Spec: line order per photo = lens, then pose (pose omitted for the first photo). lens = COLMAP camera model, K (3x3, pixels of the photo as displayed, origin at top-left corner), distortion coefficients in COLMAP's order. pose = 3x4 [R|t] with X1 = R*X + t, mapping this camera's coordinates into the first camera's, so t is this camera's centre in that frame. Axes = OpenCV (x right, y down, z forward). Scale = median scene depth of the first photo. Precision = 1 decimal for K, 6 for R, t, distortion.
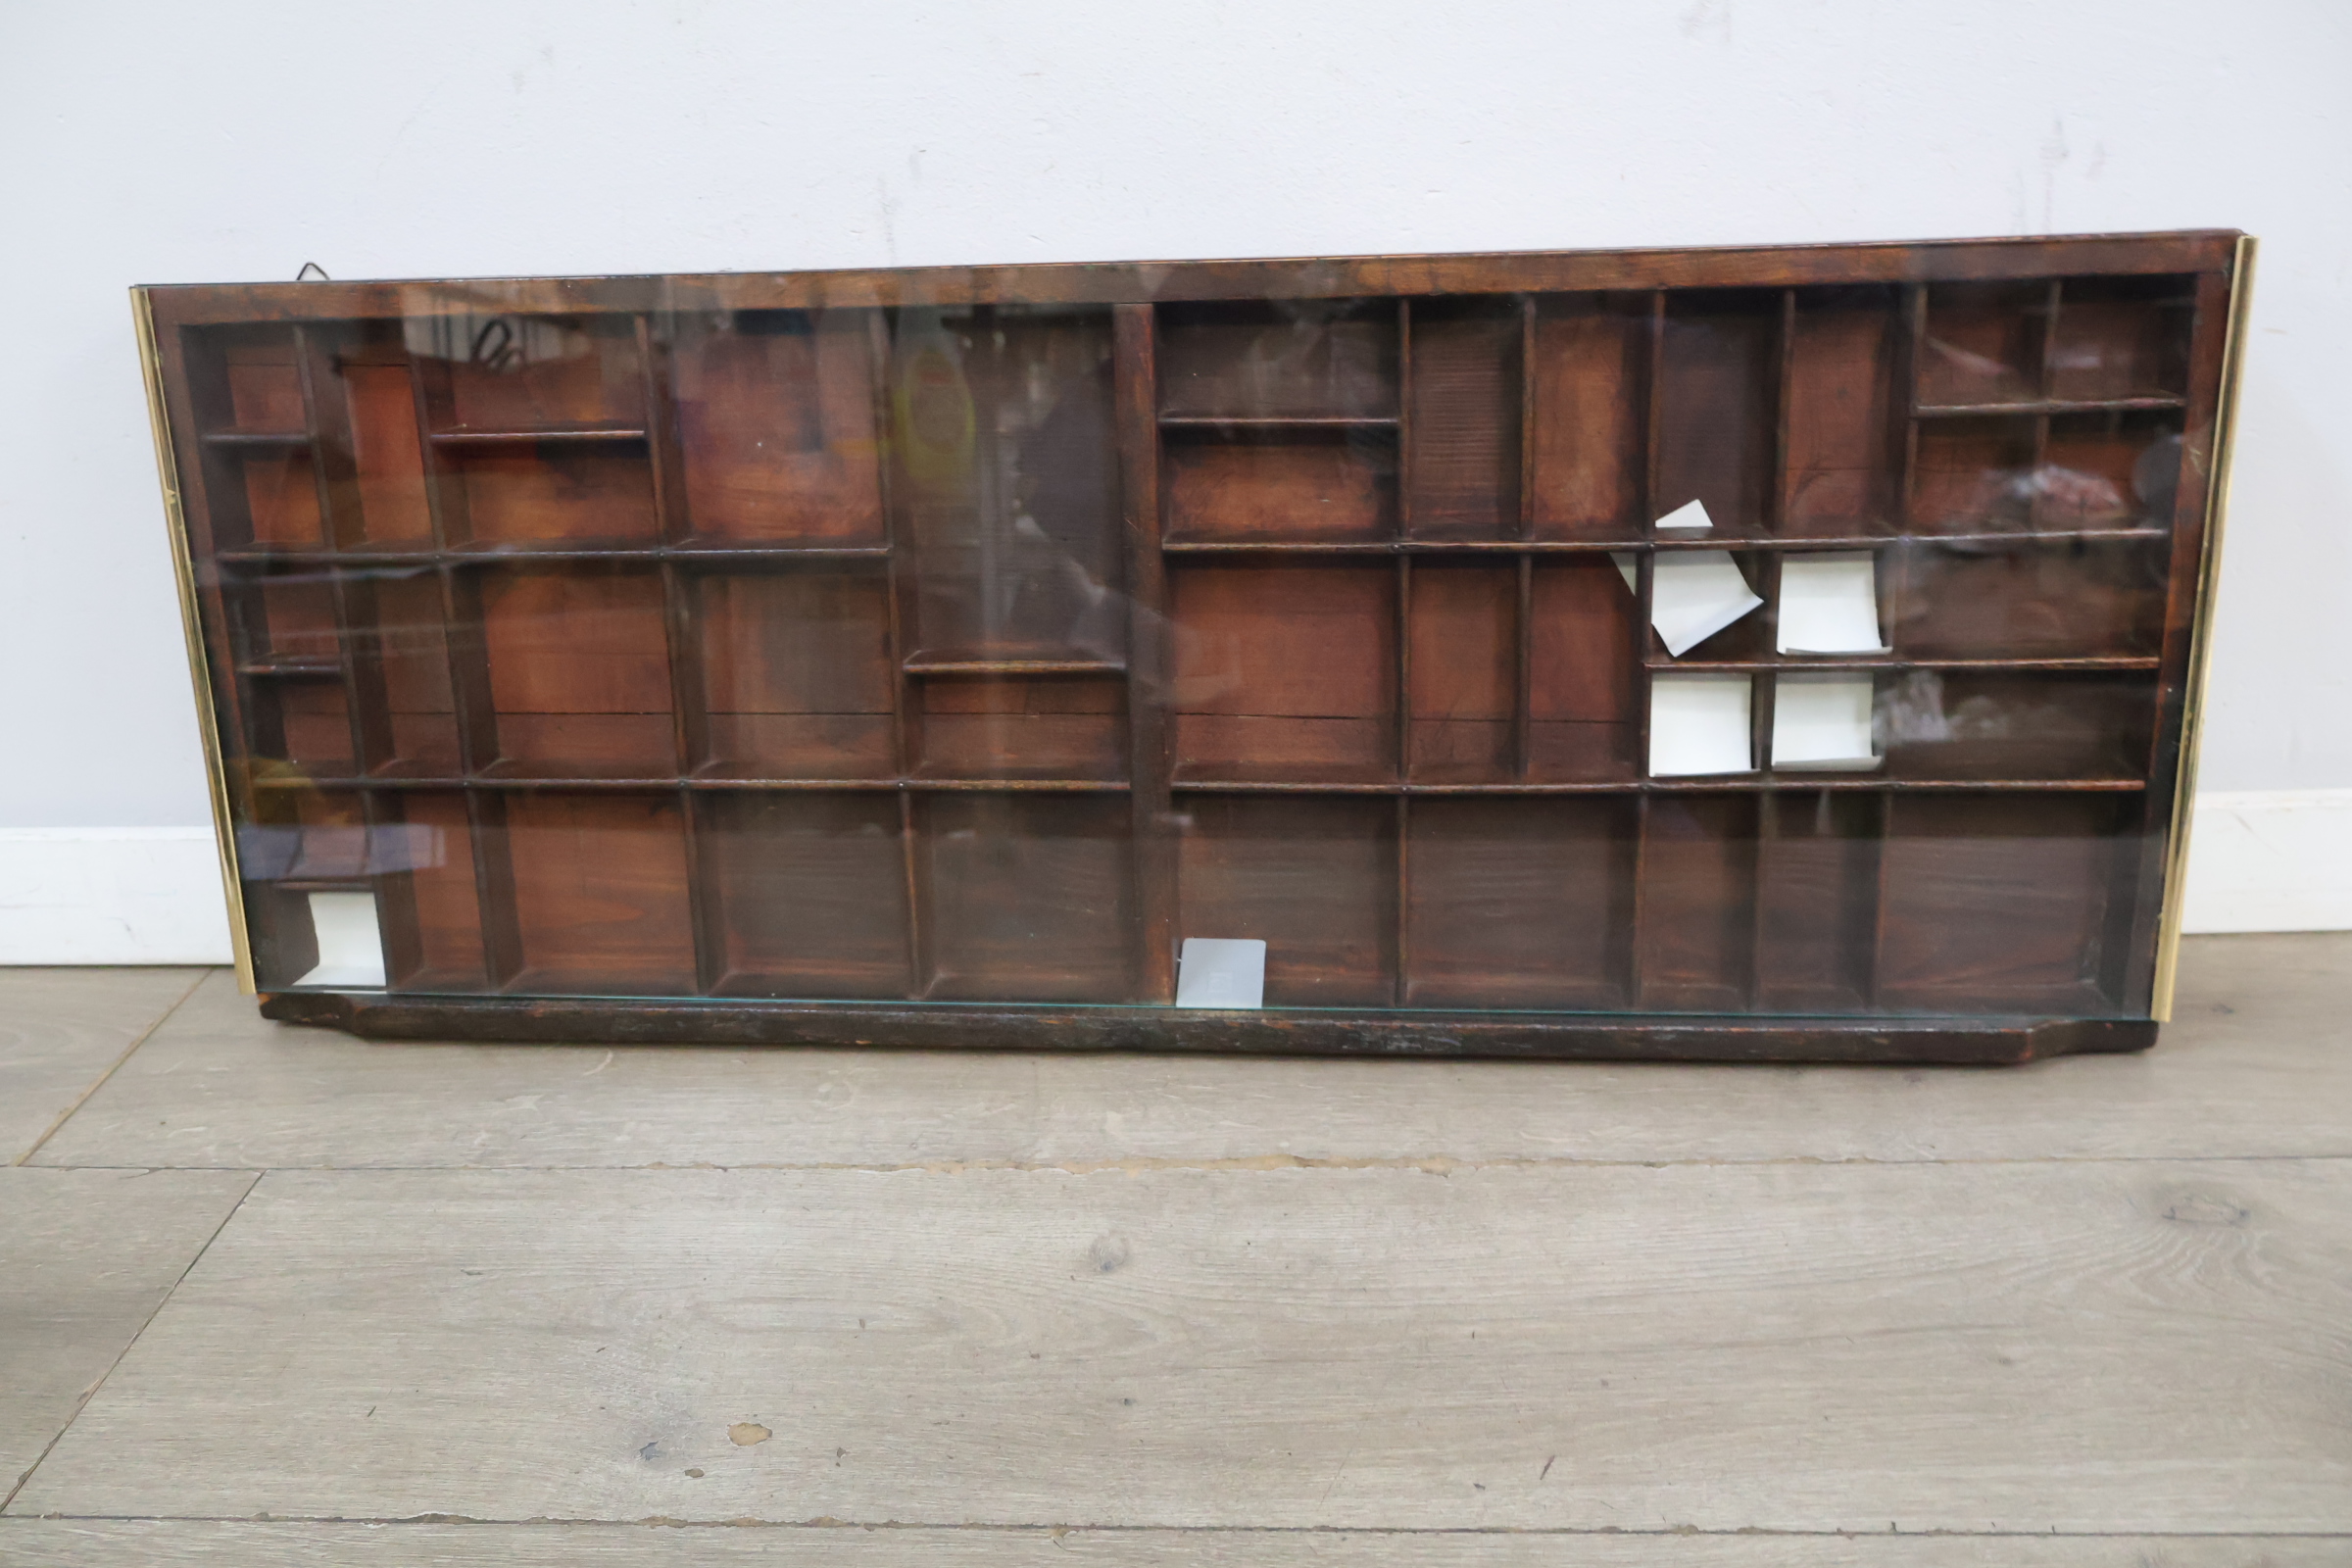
lens RADIAL K [[2084.6, 0, 1170.0], [0, 2084.6, 792.0], [0, 0, 1]] dist [0.013990, -0.000710]
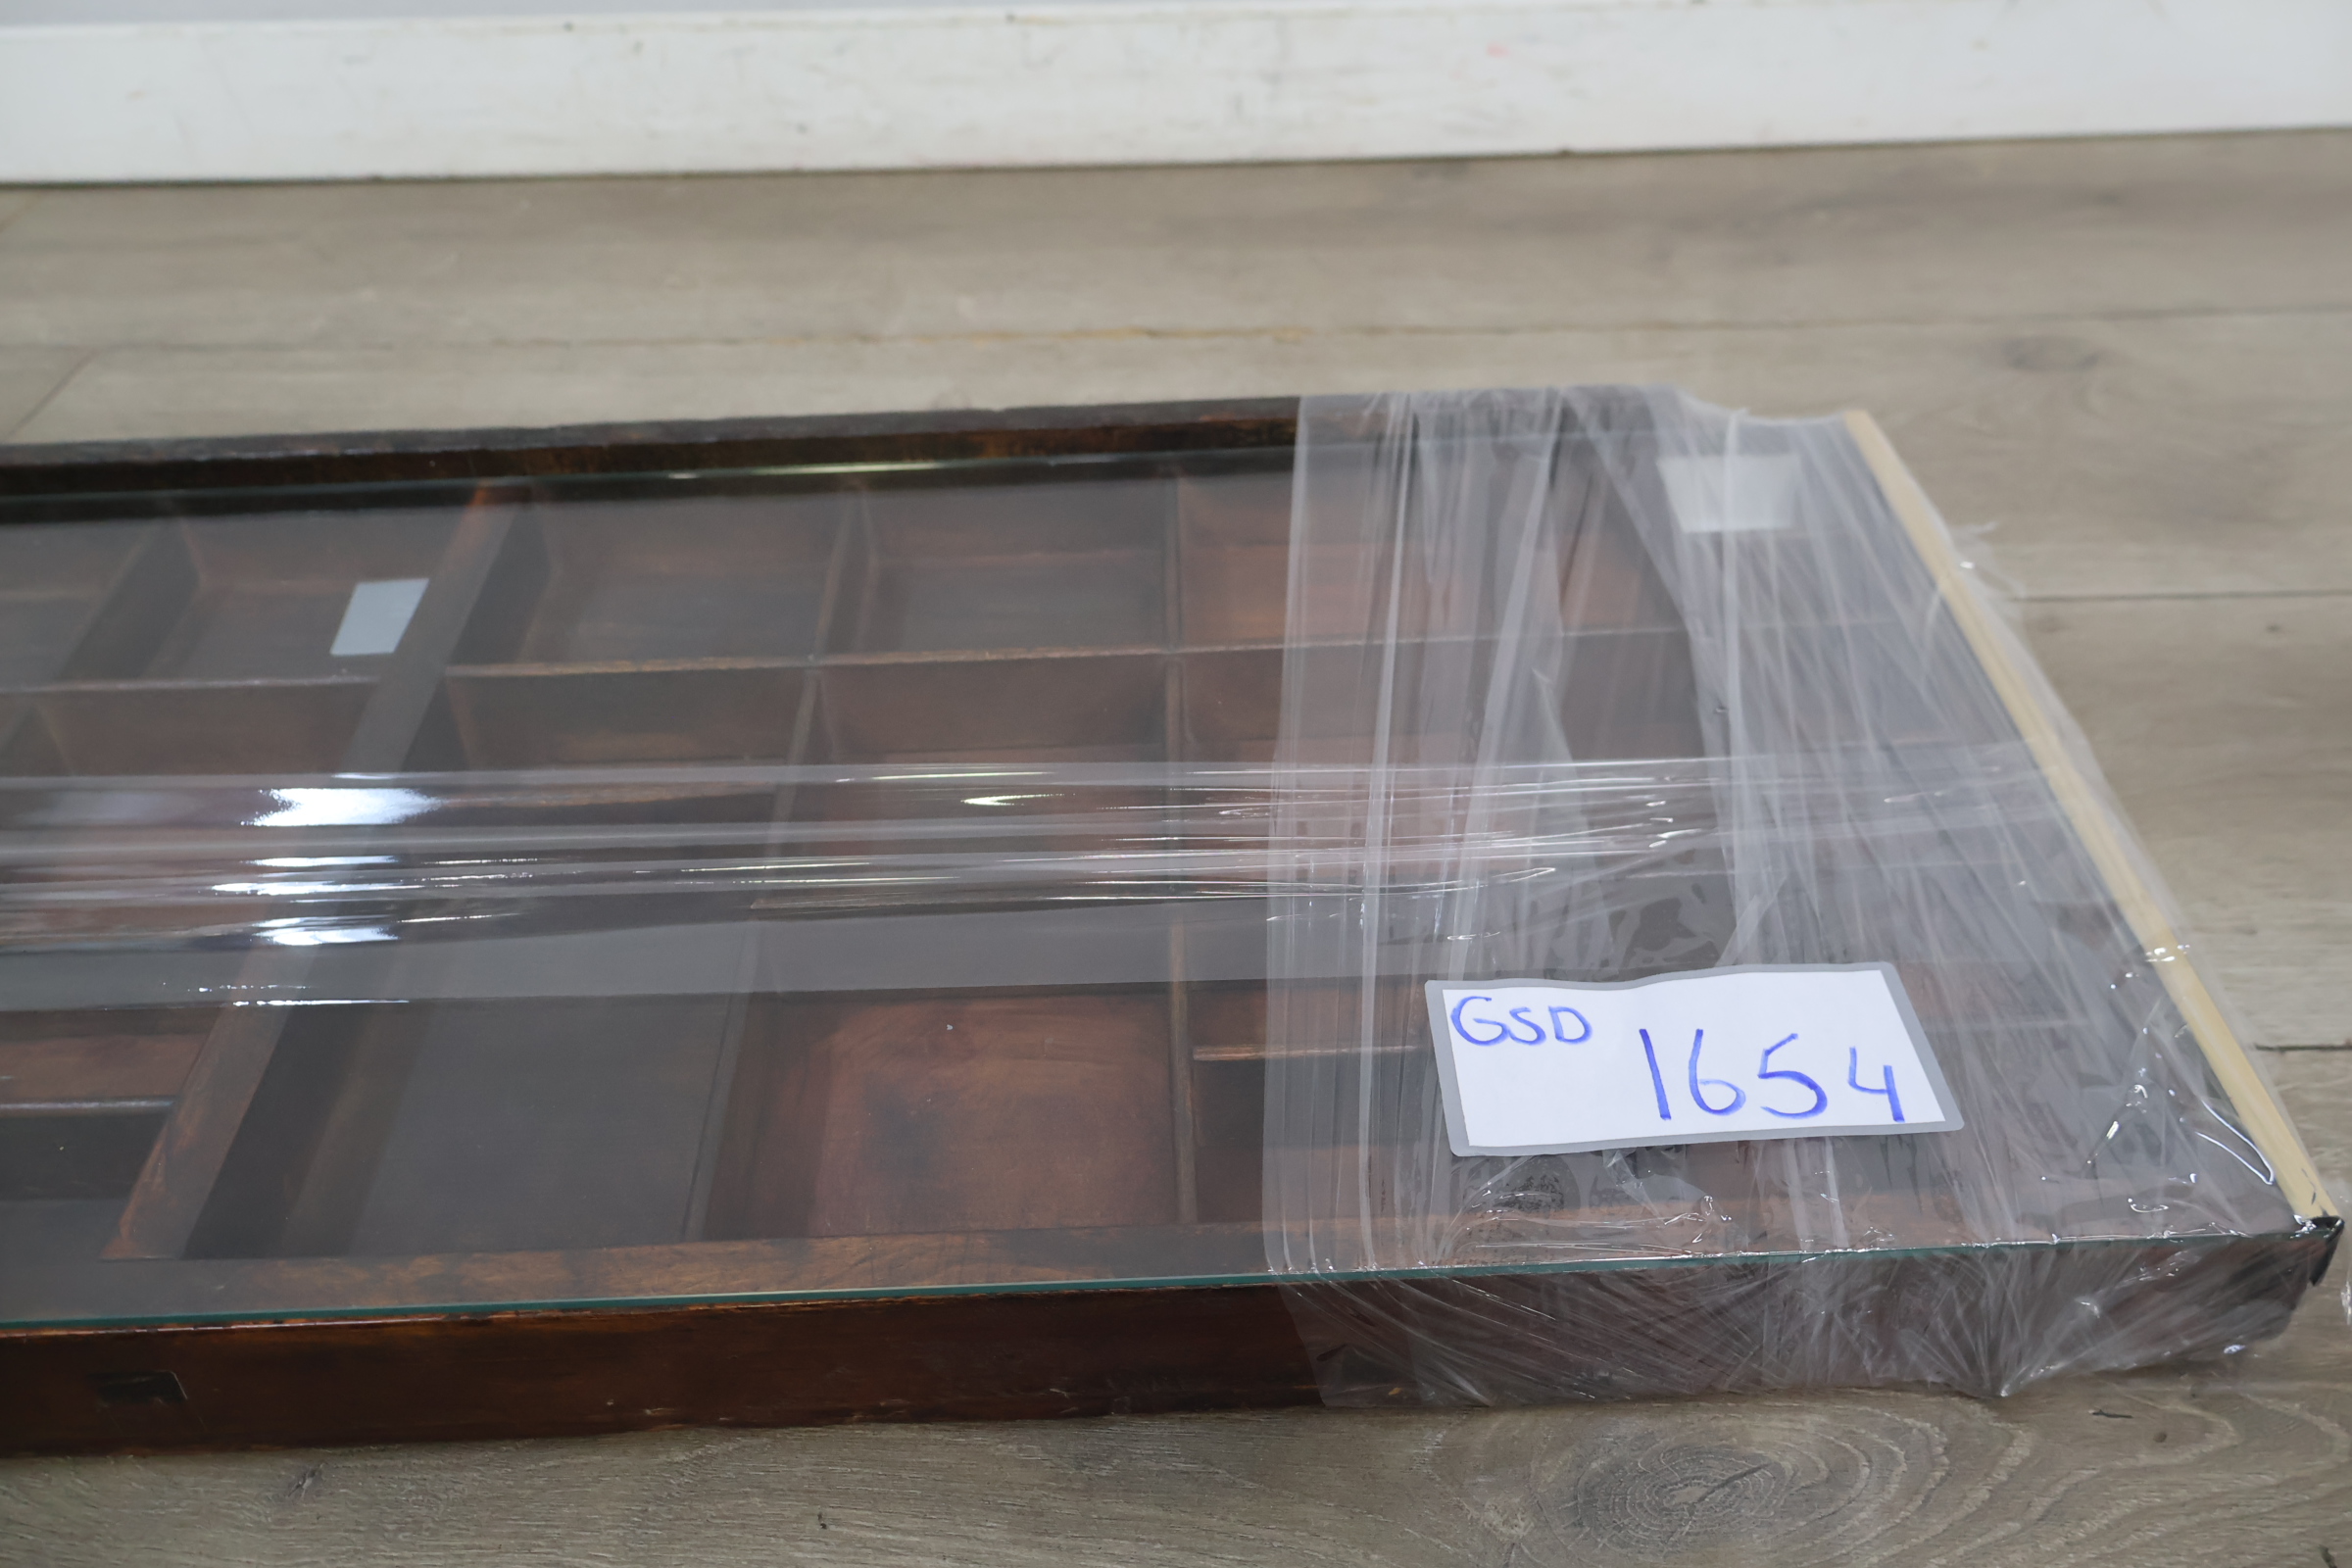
lens RADIAL K [[2084.6, 0, 1177.3], [0, 2084.6, 781.7], [0, 0, 1]] dist [0.013990, -0.000710]
pose [[0.999946, -0.000006, 0.010428, 0.063919], [-0.002325, 0.974692, 0.223541, 0.161062], [-0.010165, -0.223553, 0.974639, -0.004886]]
